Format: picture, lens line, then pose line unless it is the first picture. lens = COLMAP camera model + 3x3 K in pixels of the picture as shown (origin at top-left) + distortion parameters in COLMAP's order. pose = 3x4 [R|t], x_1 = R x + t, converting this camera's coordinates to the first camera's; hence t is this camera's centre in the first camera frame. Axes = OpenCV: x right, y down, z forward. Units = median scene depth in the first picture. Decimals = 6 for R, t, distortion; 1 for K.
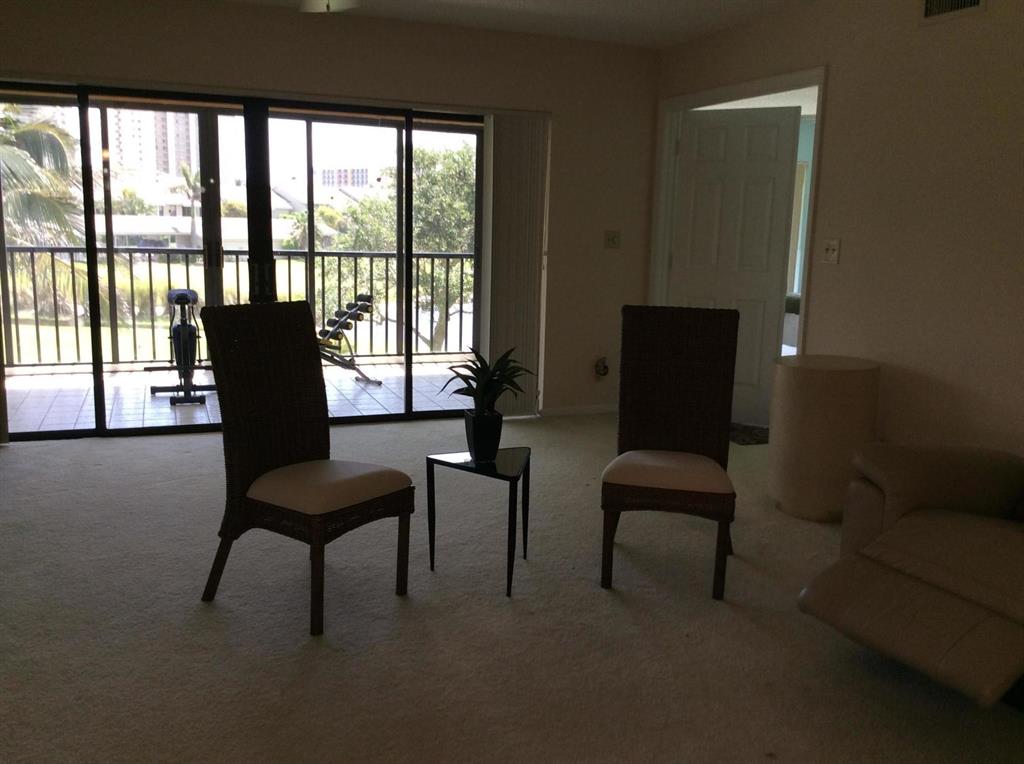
lens RADIAL K [[949.2, 0, 516.1], [0, 949.2, 378.2], [0, 0, 1]] dist [0.066311, 0.000000]
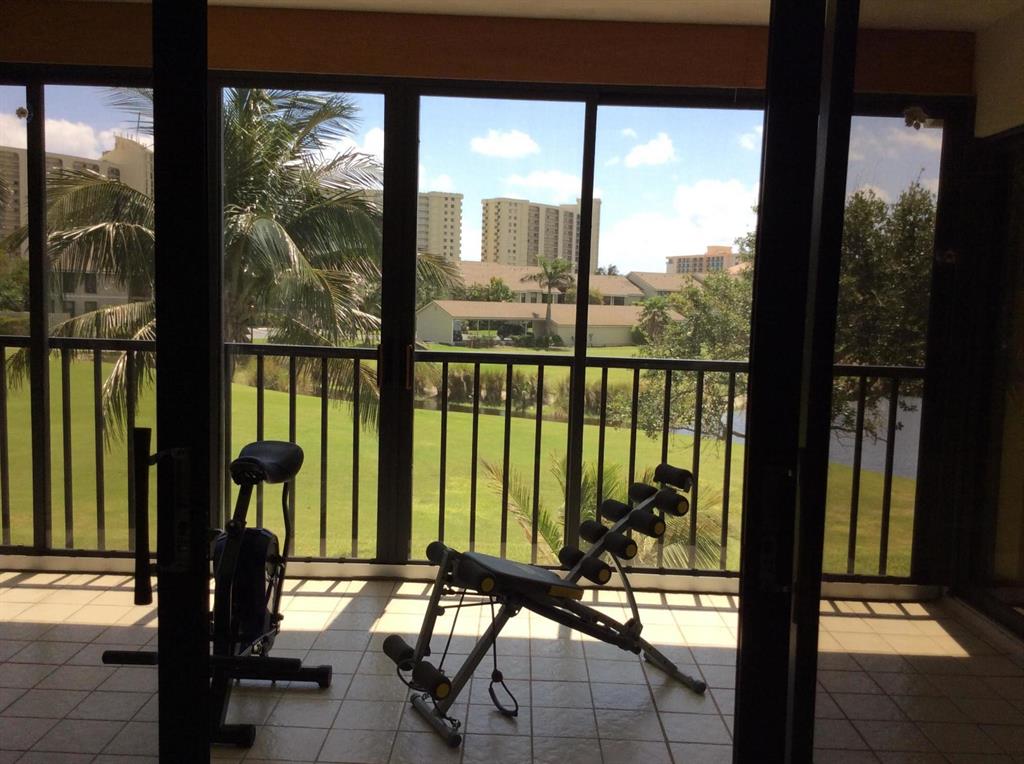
lens RADIAL K [[949.2, 0, 516.7], [0, 949.2, 382.5], [0, 0, 1]] dist [0.066311, 0.000000]
pose [[0.935093, 0.037476, -0.352417, -0.032500], [-0.067407, 0.995048, -0.073041, -0.038336], [0.347934, 0.092055, 0.932988, 0.246859]]
